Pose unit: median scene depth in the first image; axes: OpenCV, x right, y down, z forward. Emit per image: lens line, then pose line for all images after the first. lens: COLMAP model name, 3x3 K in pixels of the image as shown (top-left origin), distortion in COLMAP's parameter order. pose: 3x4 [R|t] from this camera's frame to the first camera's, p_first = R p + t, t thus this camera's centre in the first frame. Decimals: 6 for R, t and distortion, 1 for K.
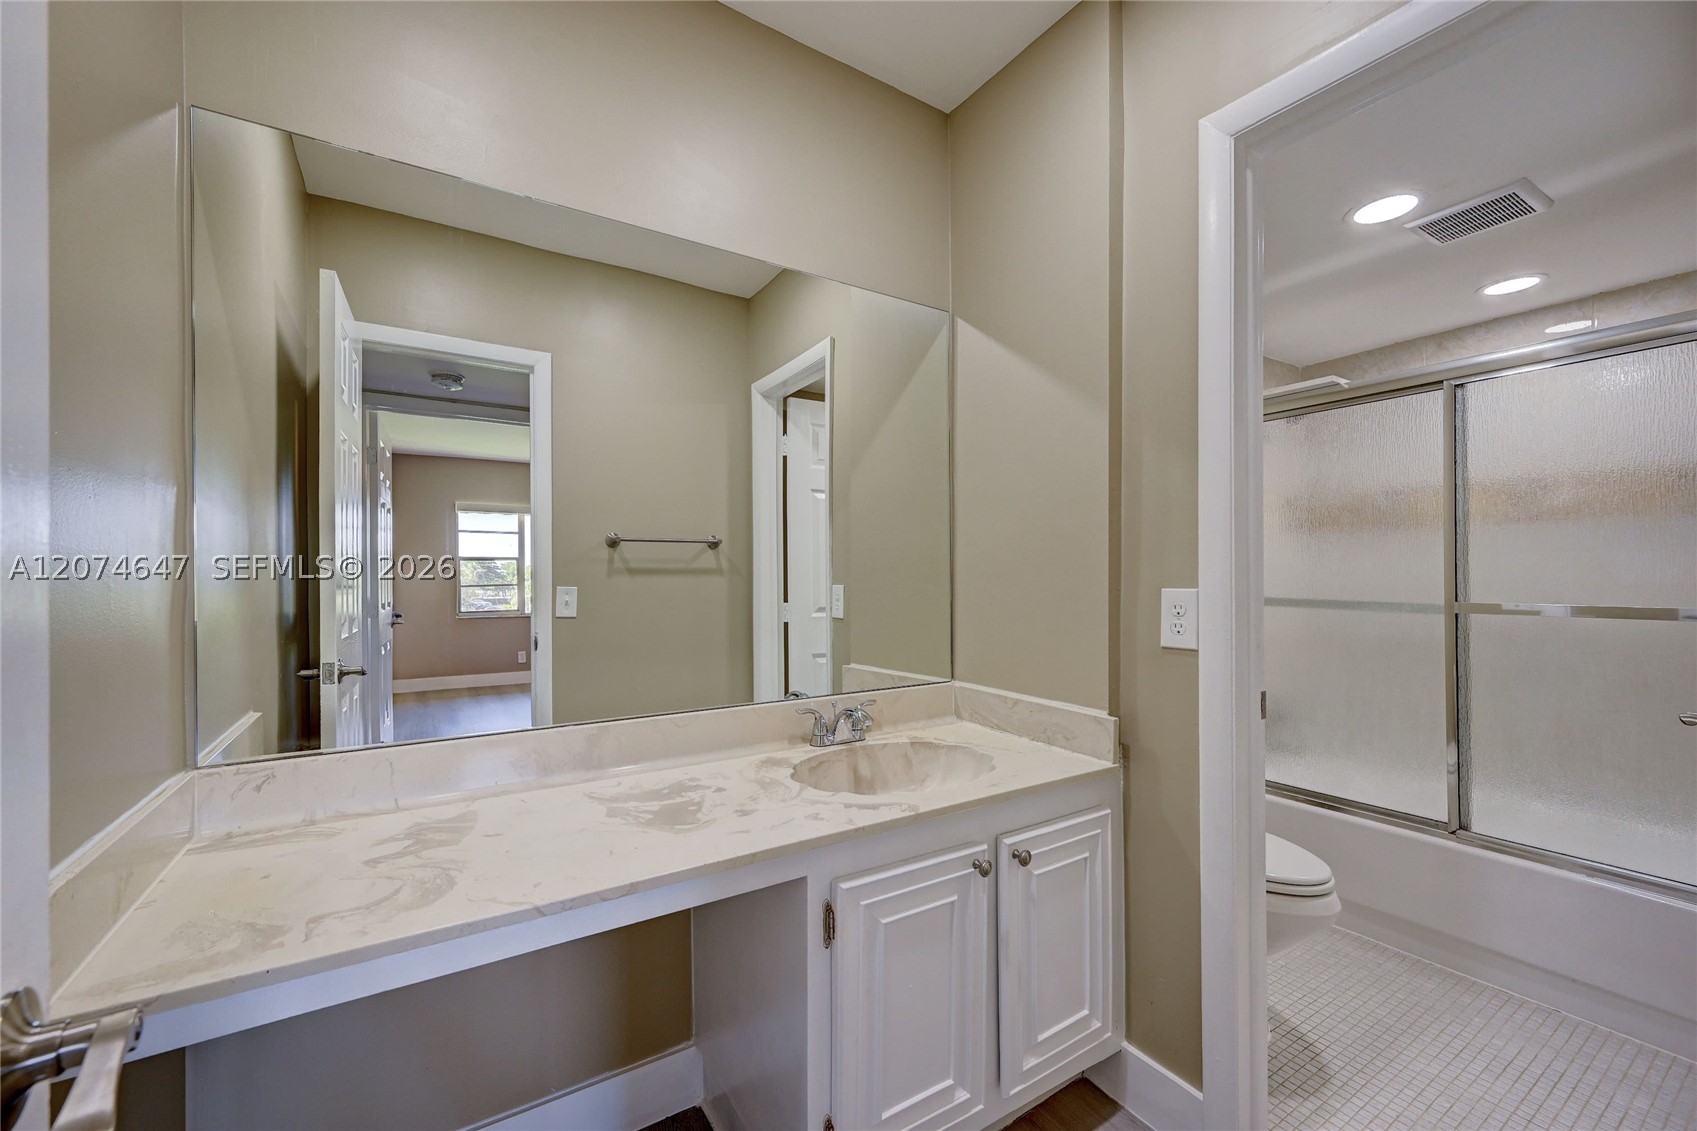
lens RADIAL K [[681.7, 0, 848.5], [0, 681.7, 565.5], [0, 0, 1]] dist [-0.000854, 0.000006]
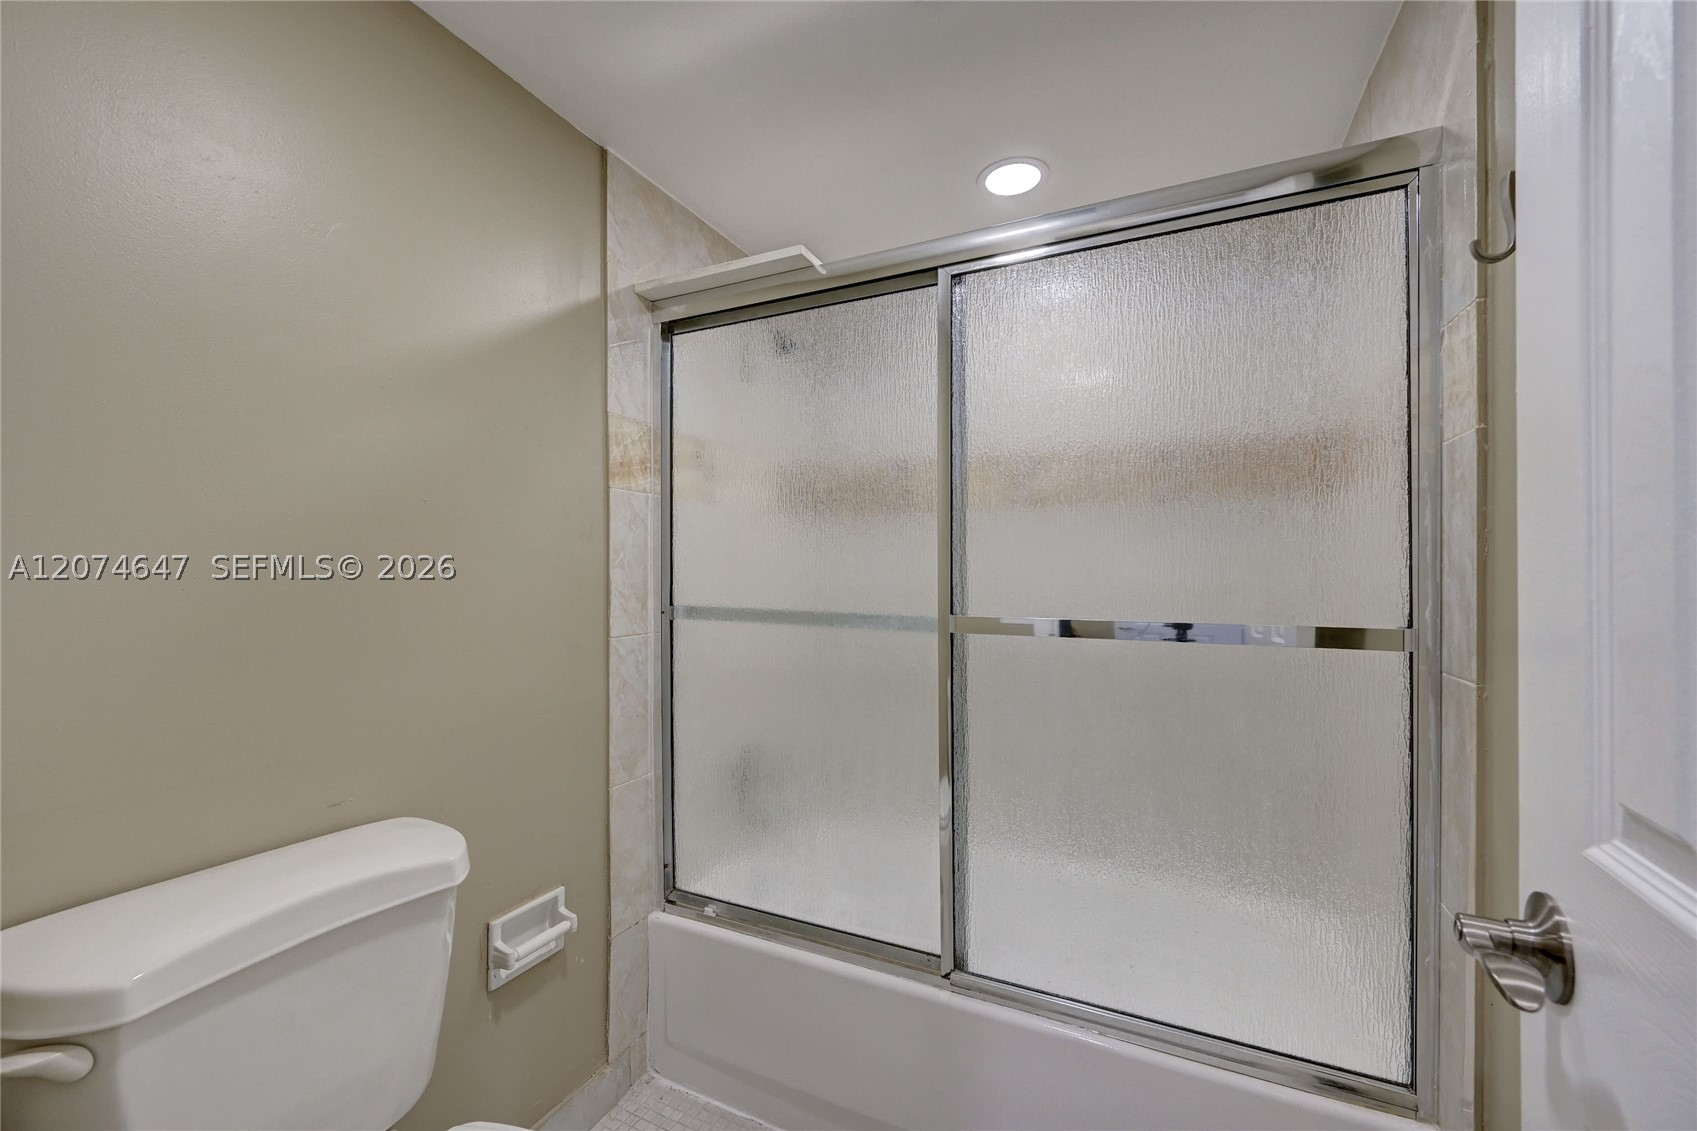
lens RADIAL K [[685.8, 0, 844.1], [0, 685.8, 568.9], [0, 0, 1]] dist [0.013112, -0.000071]
pose [[0.840583, 0.002760, 0.541676, 0.445439], [-0.004714, 0.999986, 0.002221, 0.009549], [-0.541662, -0.004420, 0.840585, 0.499208]]
